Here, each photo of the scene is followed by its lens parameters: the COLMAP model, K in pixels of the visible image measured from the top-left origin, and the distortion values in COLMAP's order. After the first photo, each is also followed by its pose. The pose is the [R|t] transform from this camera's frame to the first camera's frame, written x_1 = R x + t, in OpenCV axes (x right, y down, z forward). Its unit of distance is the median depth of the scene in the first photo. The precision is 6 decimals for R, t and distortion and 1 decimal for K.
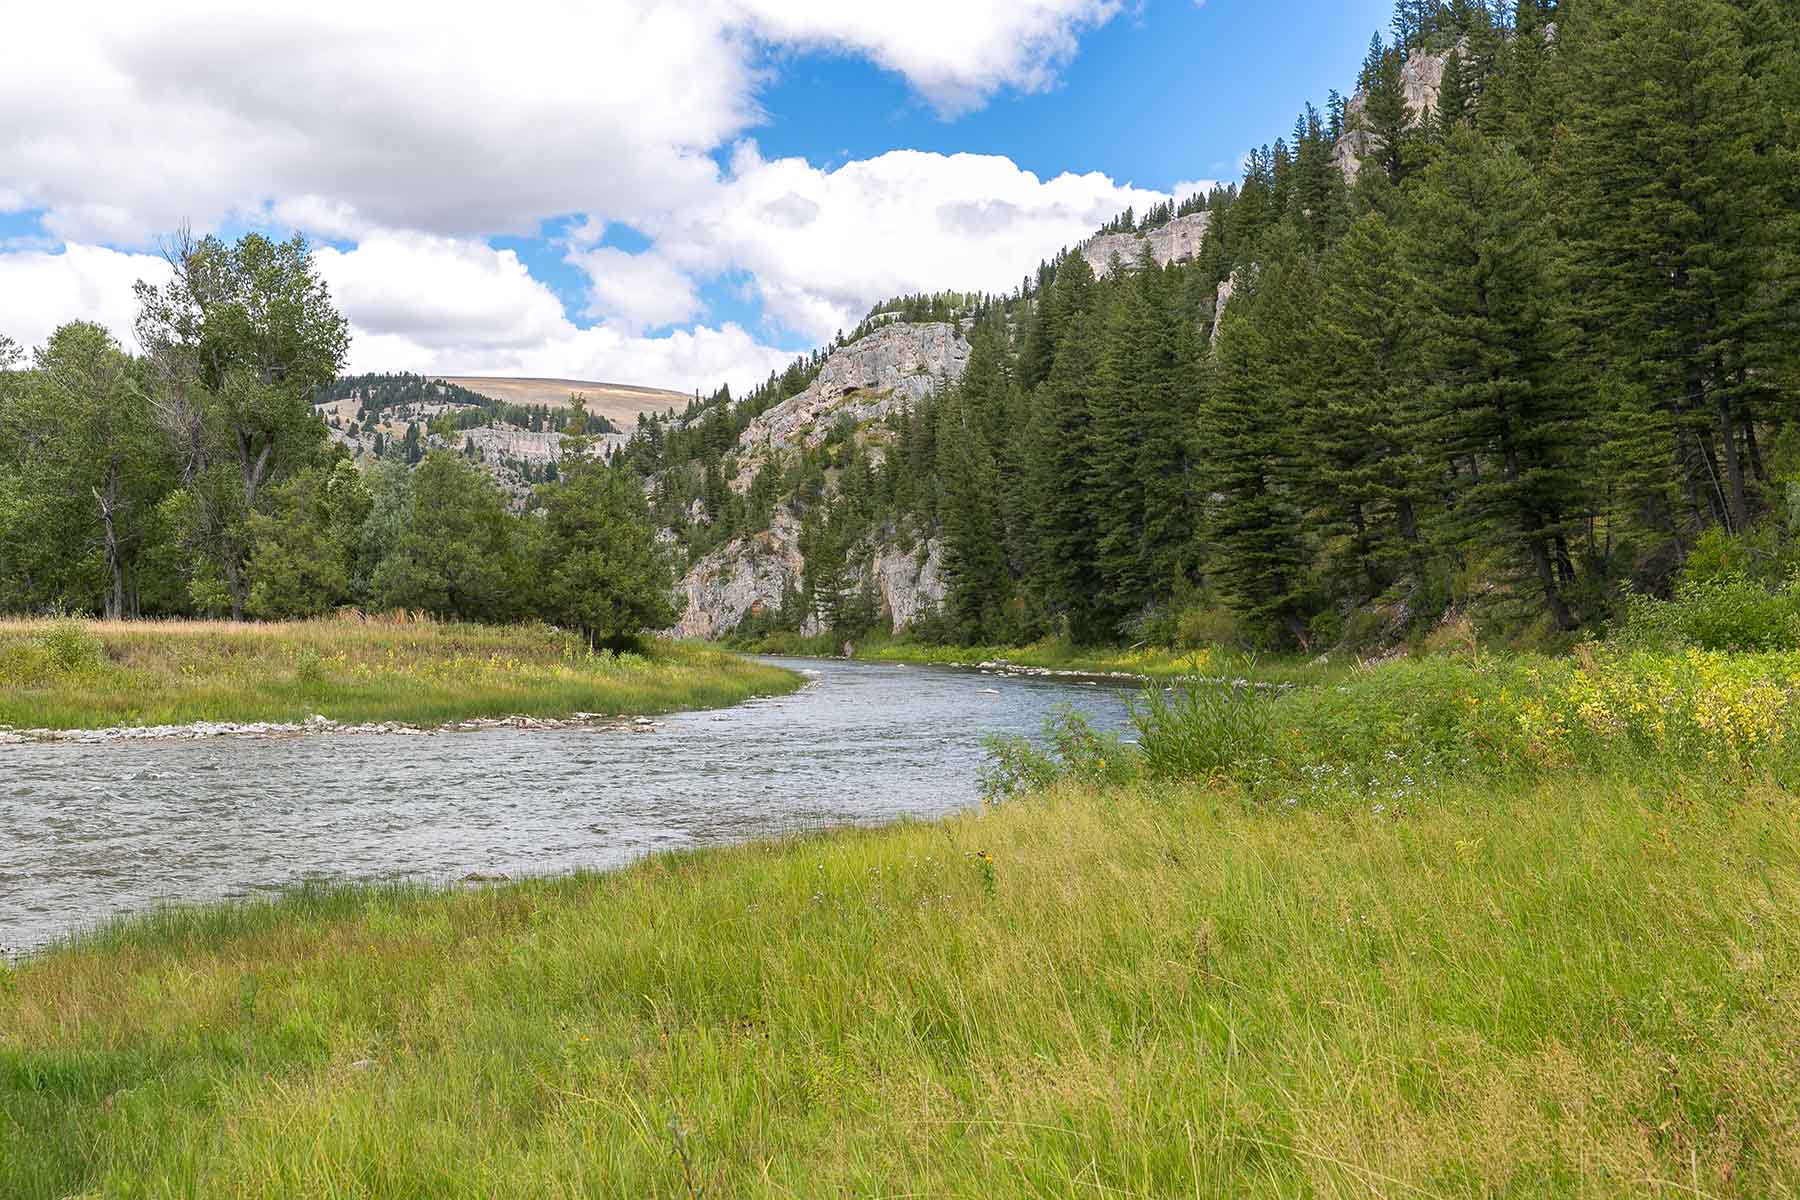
lens RADIAL K [[2130.7, 0, 900.0], [0, 2130.7, 600.0], [0, 0, 1]] dist [0.009713, 0.024403]
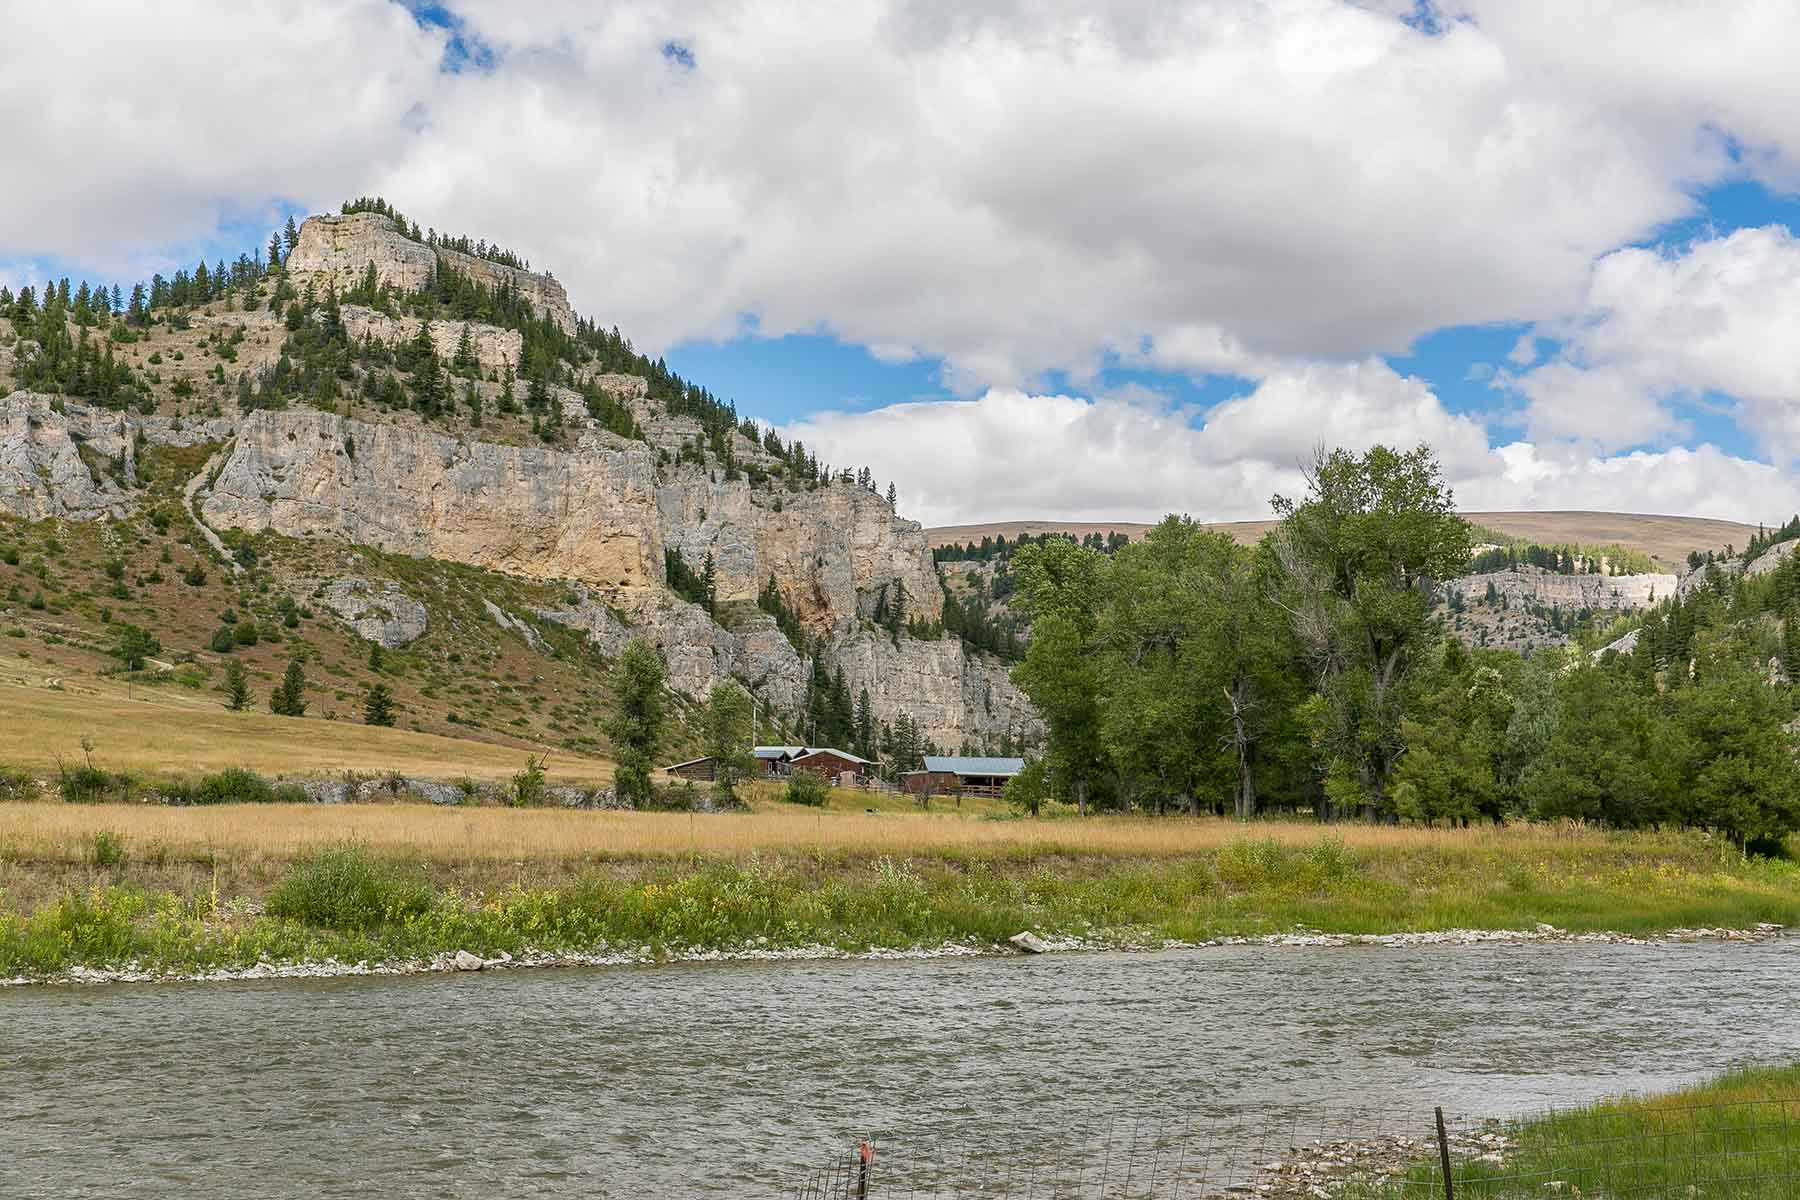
lens RADIAL K [[2847.7, 0, 900.0], [0, 2847.7, 600.0], [0, 0, 1]] dist [0.019314, 0.048809]
pose [[0.937264, -0.018811, -0.348111, -0.043312], [0.003857, 0.999042, -0.043600, -0.039662], [0.348598, 0.039522, 0.936439, -0.412161]]
